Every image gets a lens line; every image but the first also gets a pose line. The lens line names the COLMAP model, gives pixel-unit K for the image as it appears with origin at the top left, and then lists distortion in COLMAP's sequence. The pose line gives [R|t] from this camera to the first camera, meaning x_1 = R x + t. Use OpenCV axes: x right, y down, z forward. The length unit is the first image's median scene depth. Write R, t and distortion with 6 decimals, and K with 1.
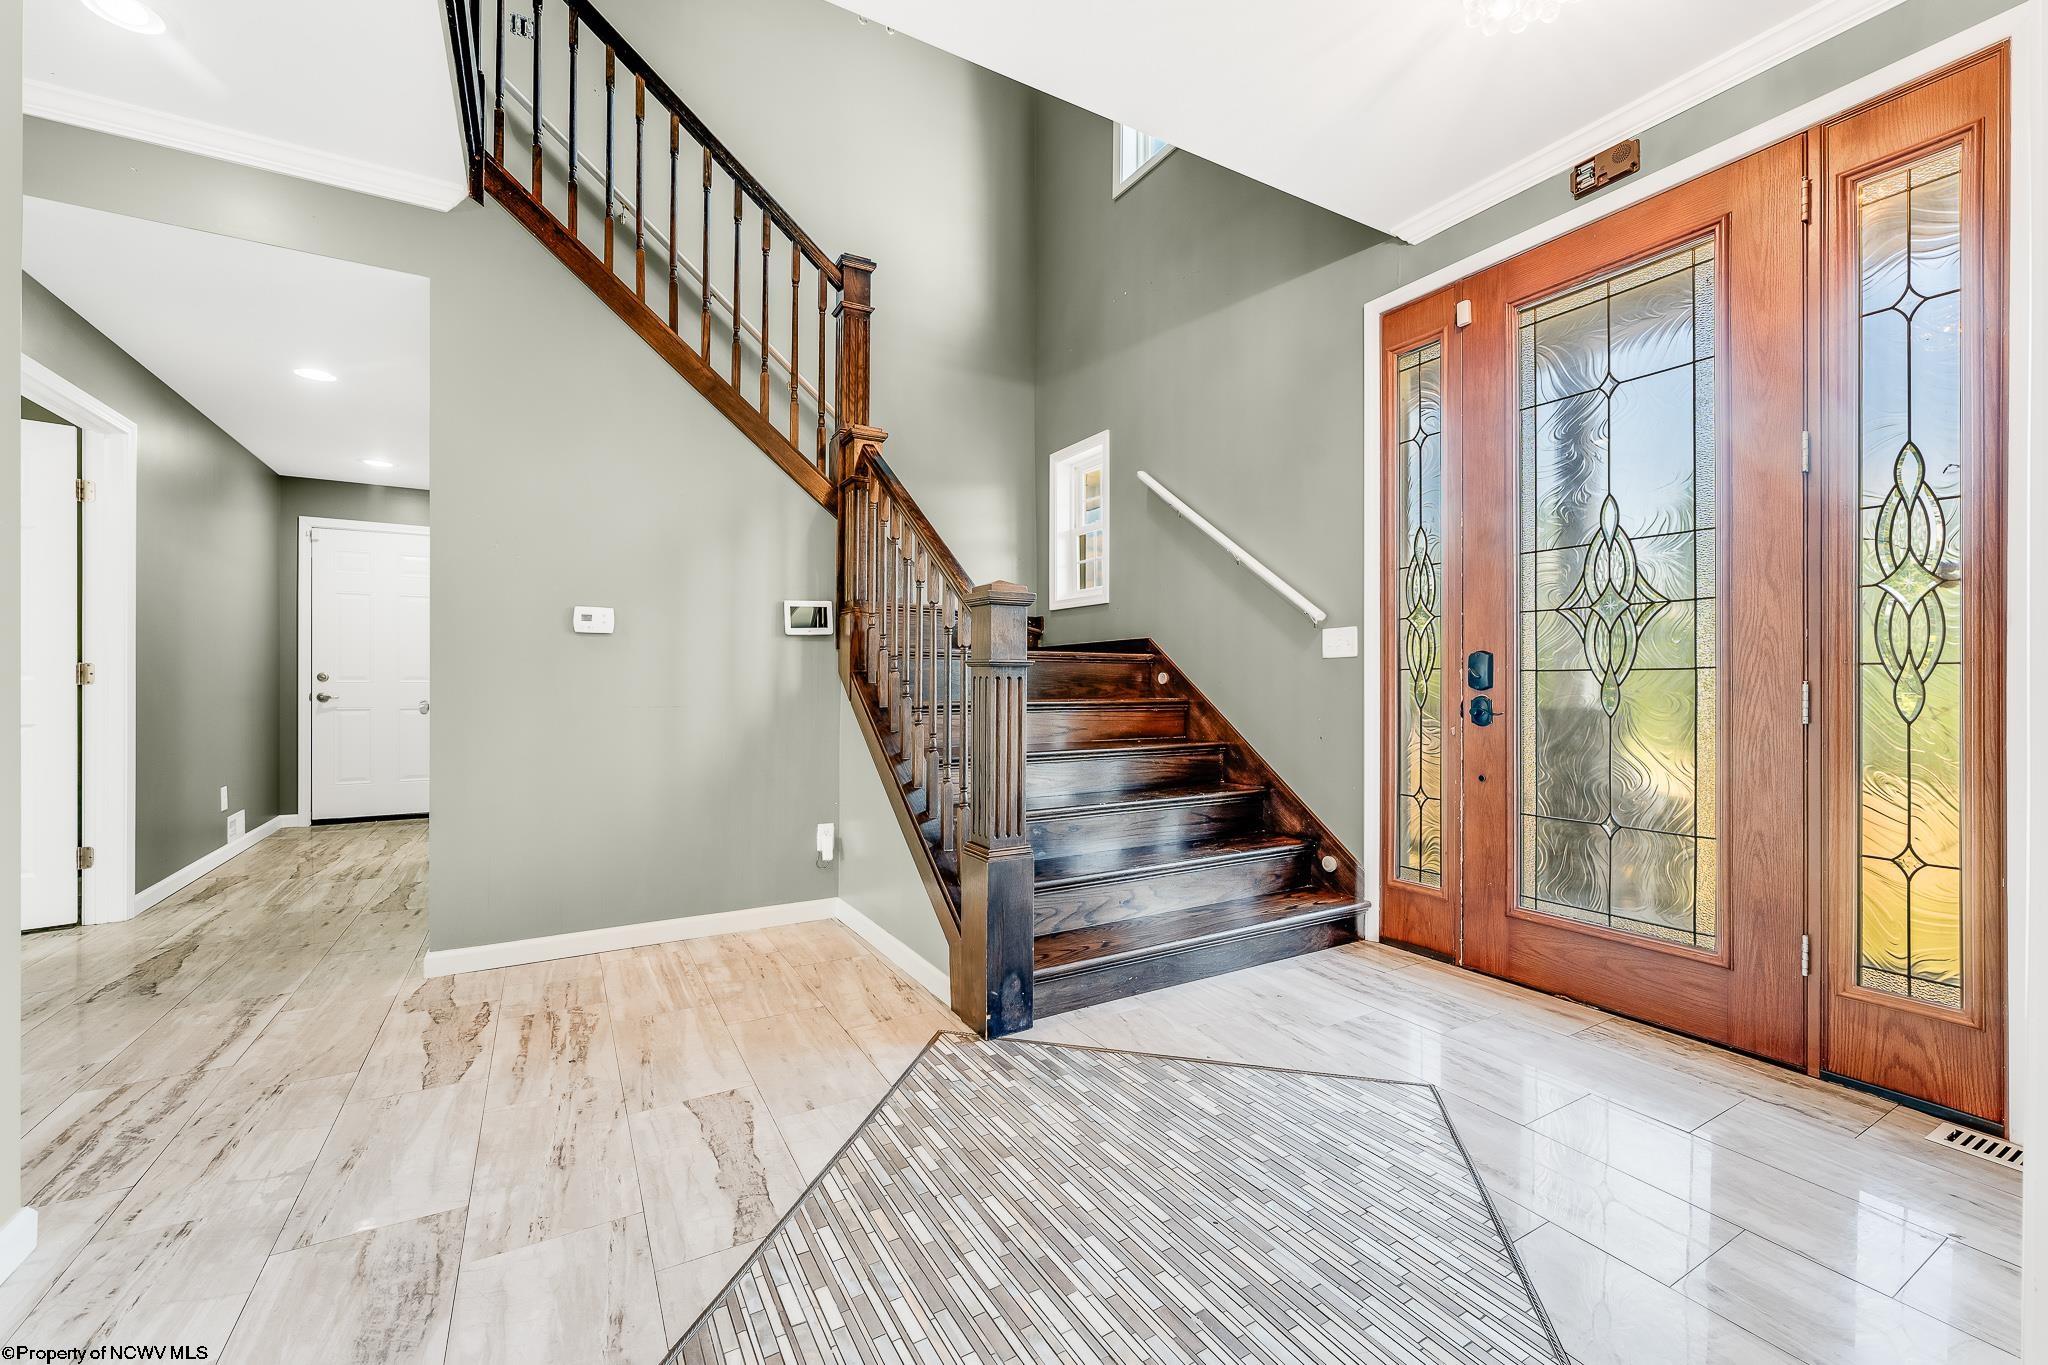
lens RADIAL K [[817.3, 0, 1014.1], [0, 817.3, 679.0], [0, 0, 1]] dist [-0.000510, -0.000041]
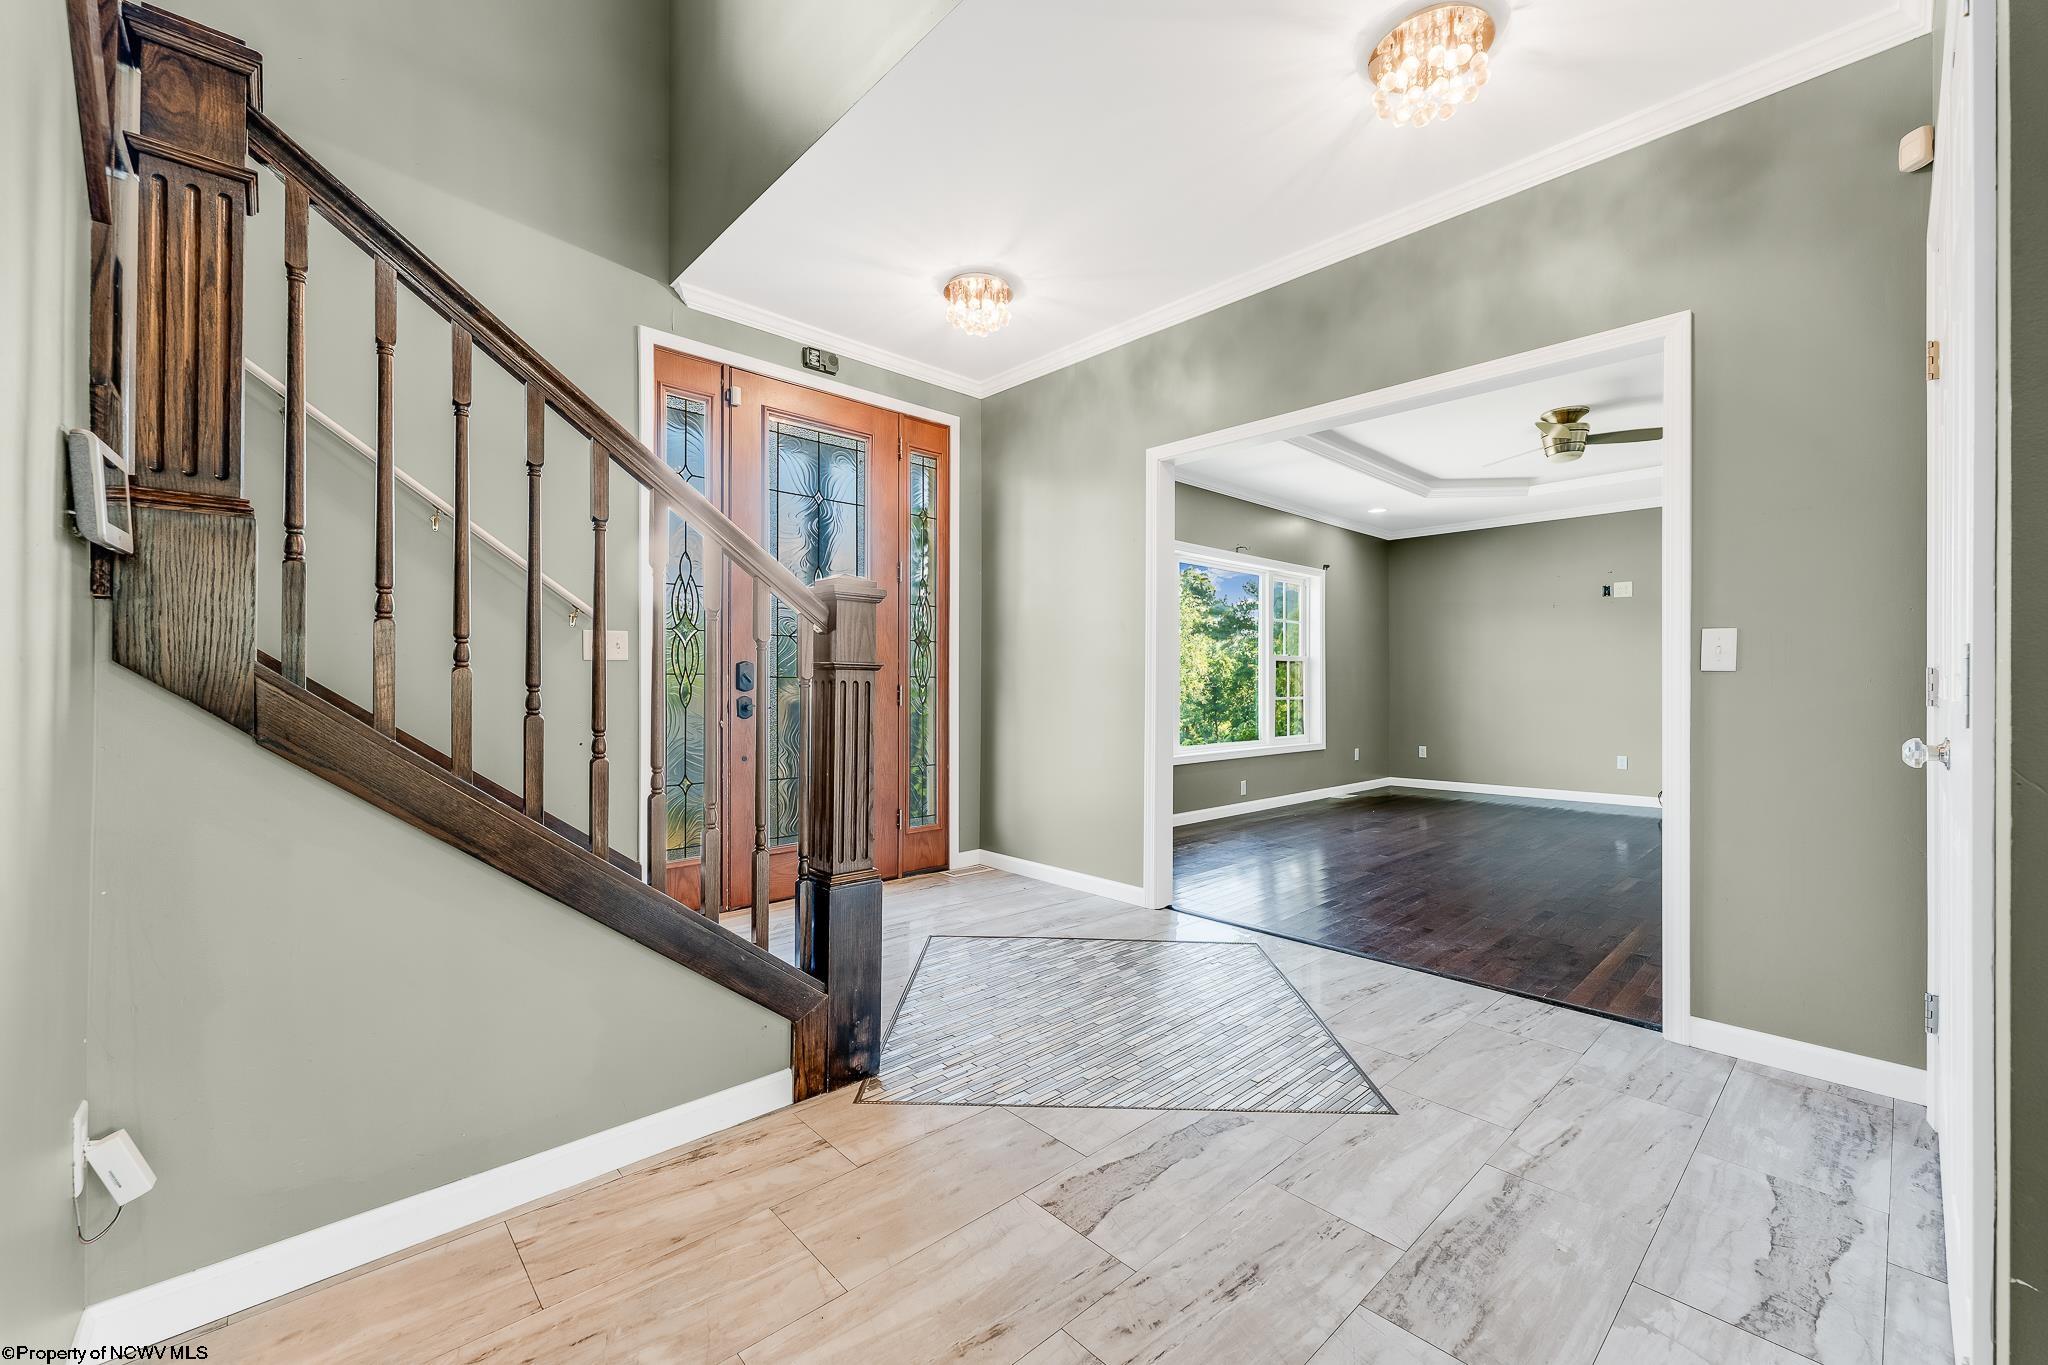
lens RADIAL K [[817.3, 0, 1016.3], [0, 817.3, 682.1], [0, 0, 1]] dist [-0.000510, -0.000041]
pose [[-0.220911, 0.001925, 0.975292, -1.230281], [-0.006179, 0.999975, -0.003373, -0.000110], [-0.975274, -0.006772, -0.220893, 1.334275]]
